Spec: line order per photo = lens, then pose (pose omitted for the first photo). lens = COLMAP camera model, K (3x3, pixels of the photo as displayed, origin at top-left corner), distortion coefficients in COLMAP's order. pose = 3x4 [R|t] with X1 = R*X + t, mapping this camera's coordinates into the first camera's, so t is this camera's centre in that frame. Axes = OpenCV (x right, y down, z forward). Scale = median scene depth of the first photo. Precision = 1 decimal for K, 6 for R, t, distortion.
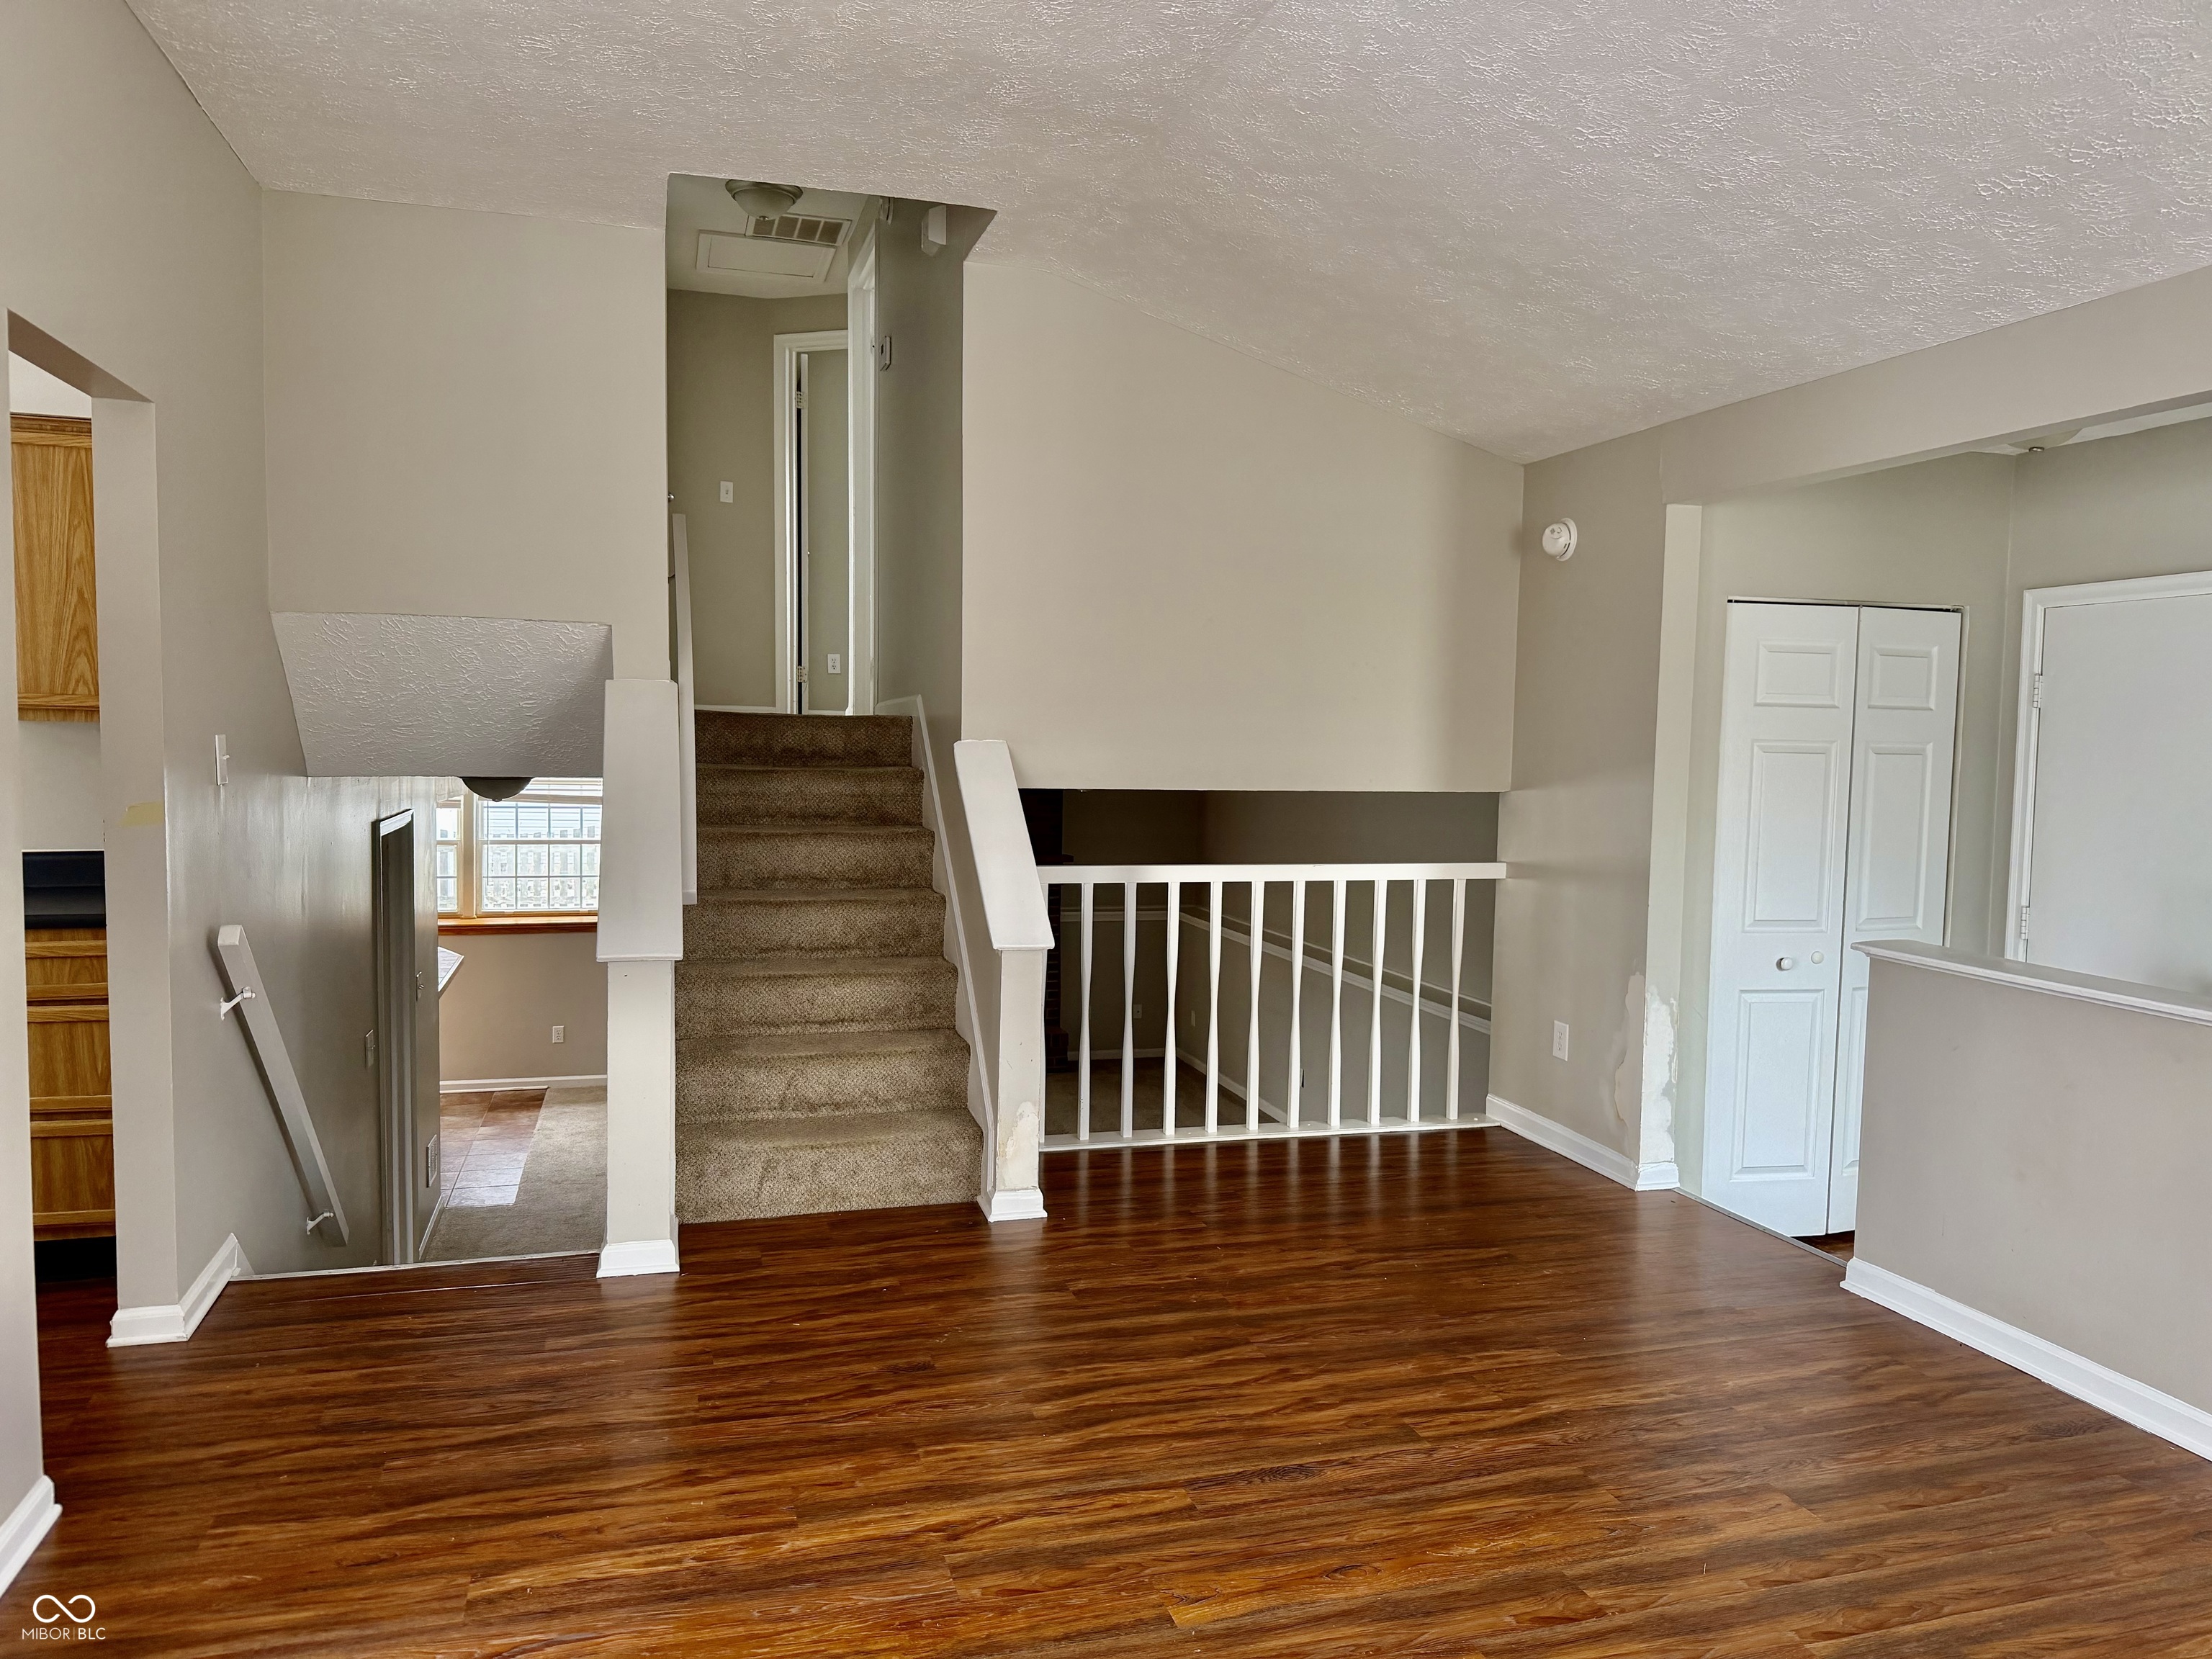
lens RADIAL K [[1566.9, 0, 1115.8], [0, 1566.9, 826.5], [0, 0, 1]] dist [-0.001599, -0.002592]
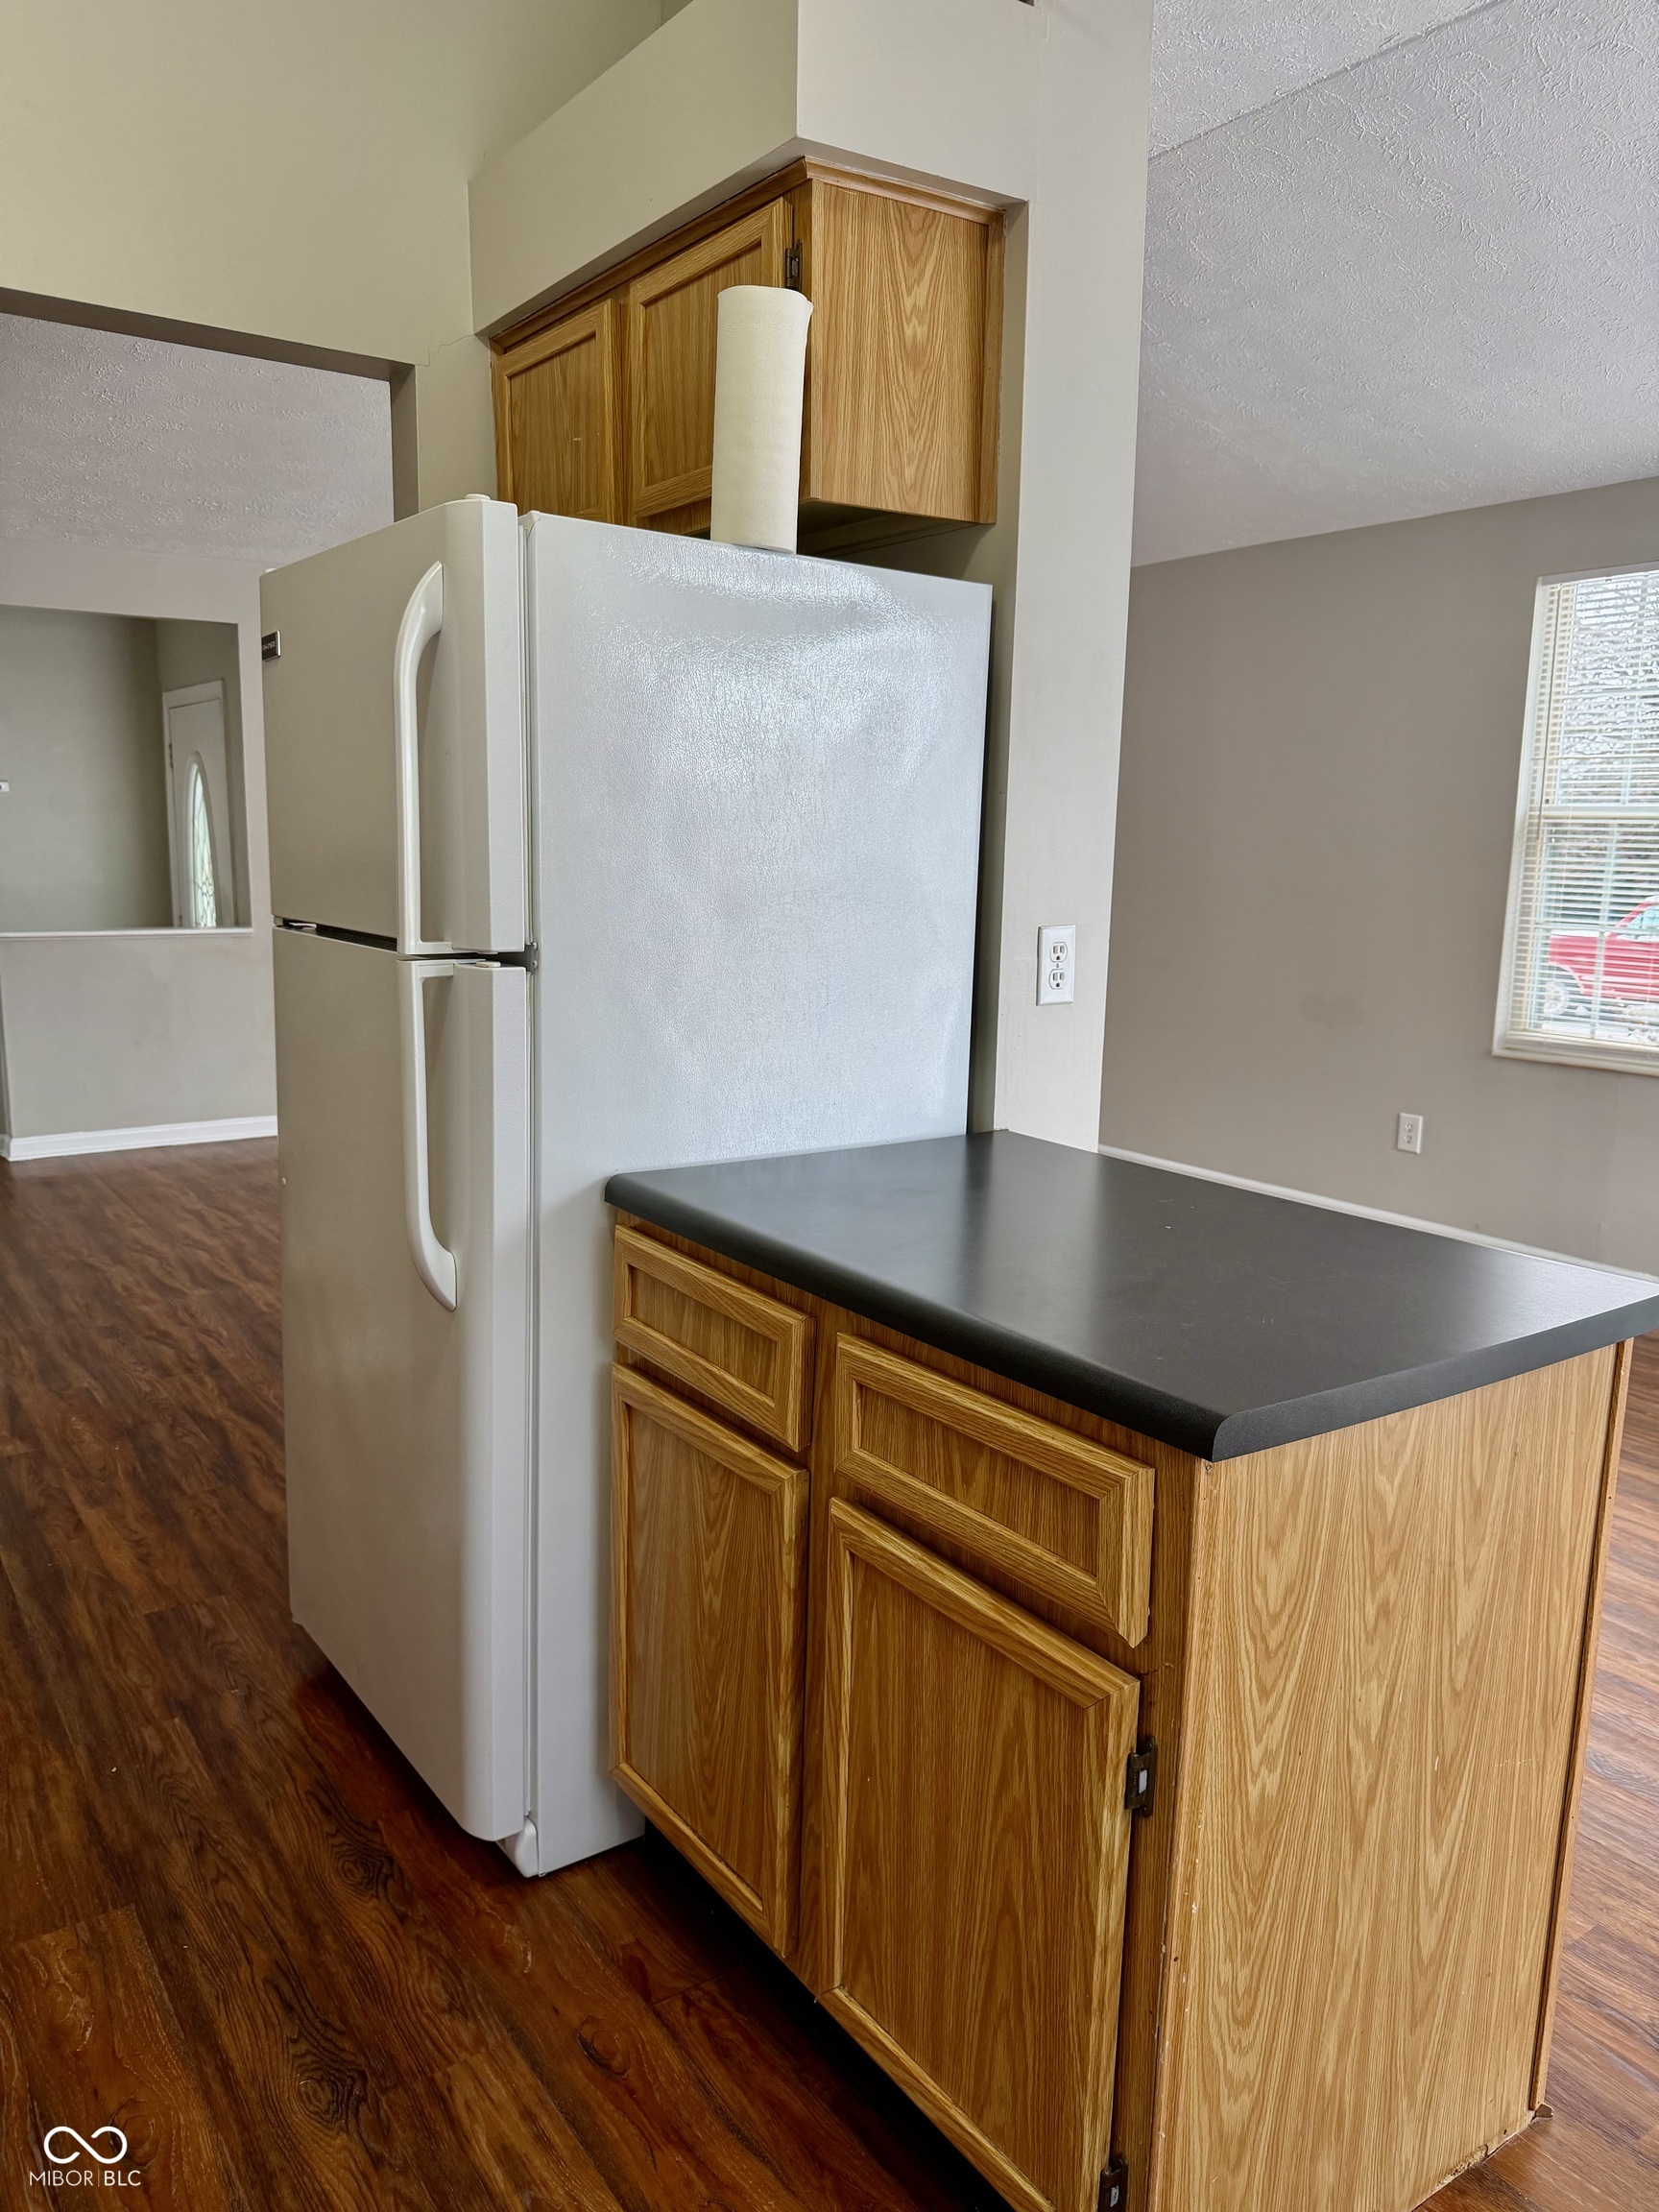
lens RADIAL K [[1572.4, 0, 793.9], [0, 1572.4, 1112.0], [0, 0, 1]] dist [0.046371, -0.062504]
pose [[-0.299316, -0.188342, 0.935381, -1.381397], [0.043109, 0.976654, 0.210447, -0.051641], [-0.953180, 0.103314, -0.284209, 0.819822]]
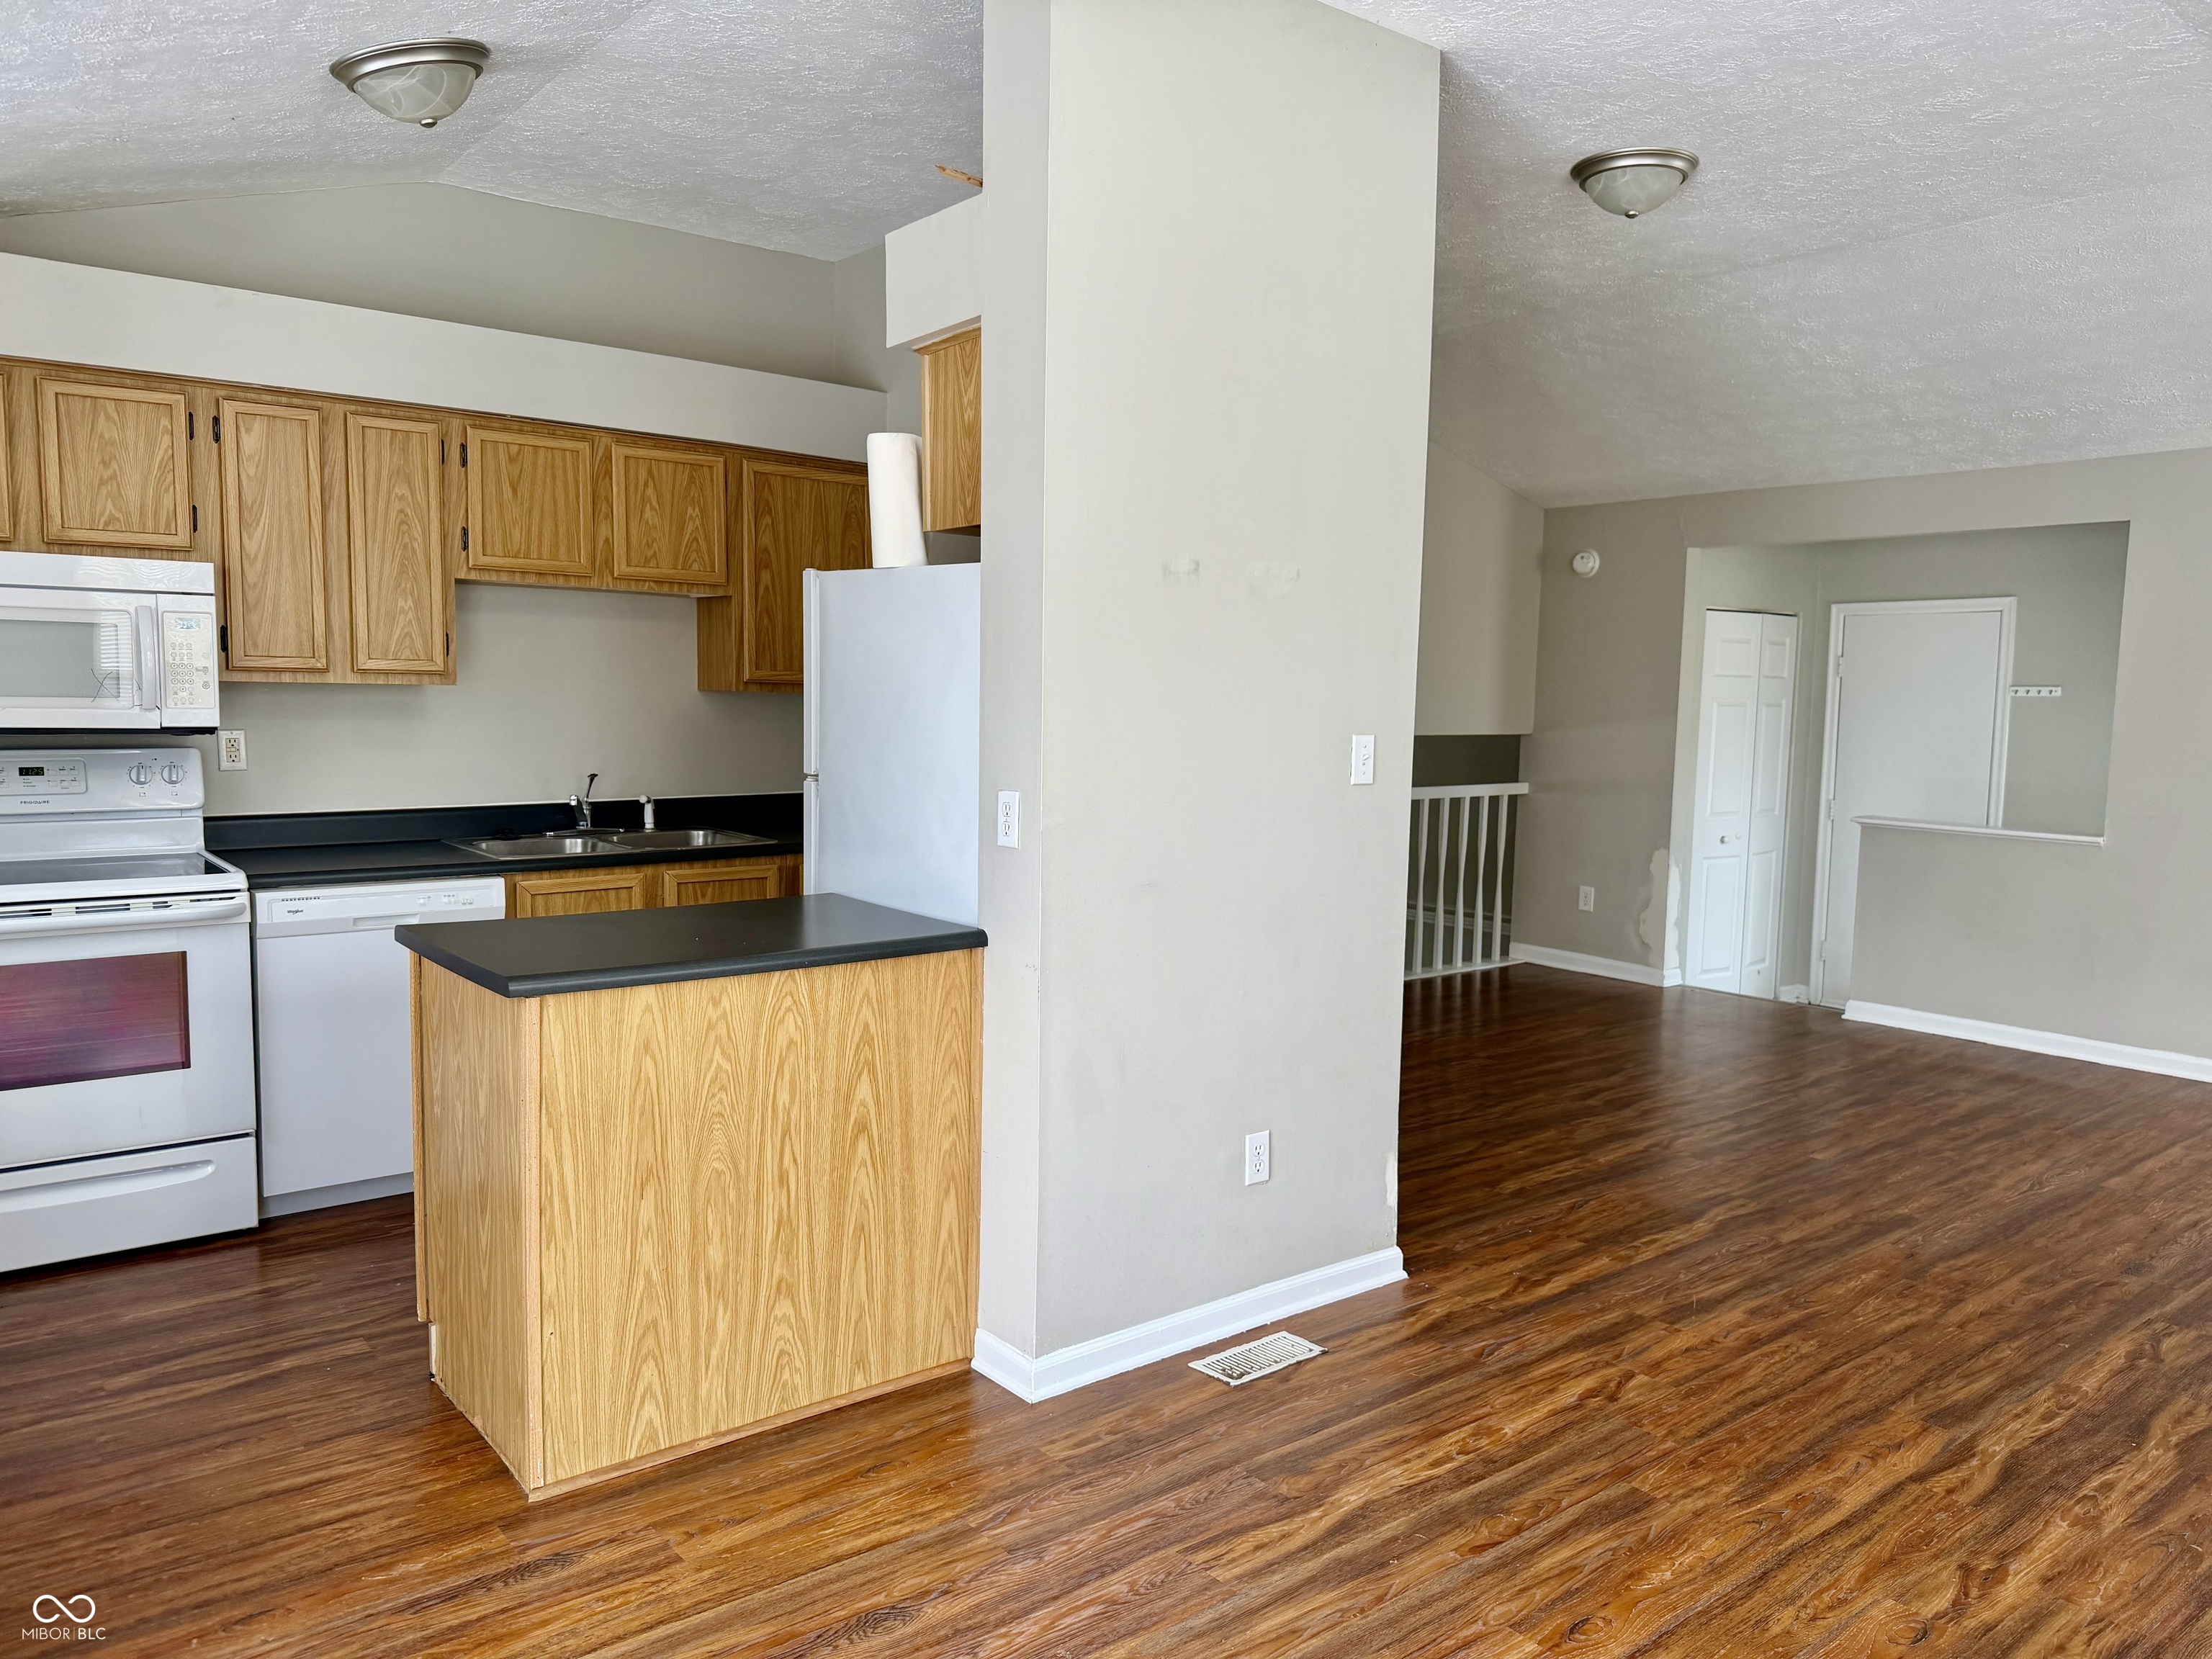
lens RADIAL K [[1546.9, 0, 1099.3], [0, 1546.9, 841.4], [0, 0, 1]] dist [0.006836, -0.014896]
pose [[0.928142, -0.038524, 0.370228, -1.066273], [0.023053, 0.998670, 0.046123, 0.003419], [-0.371512, -0.034274, 0.927795, -0.313613]]
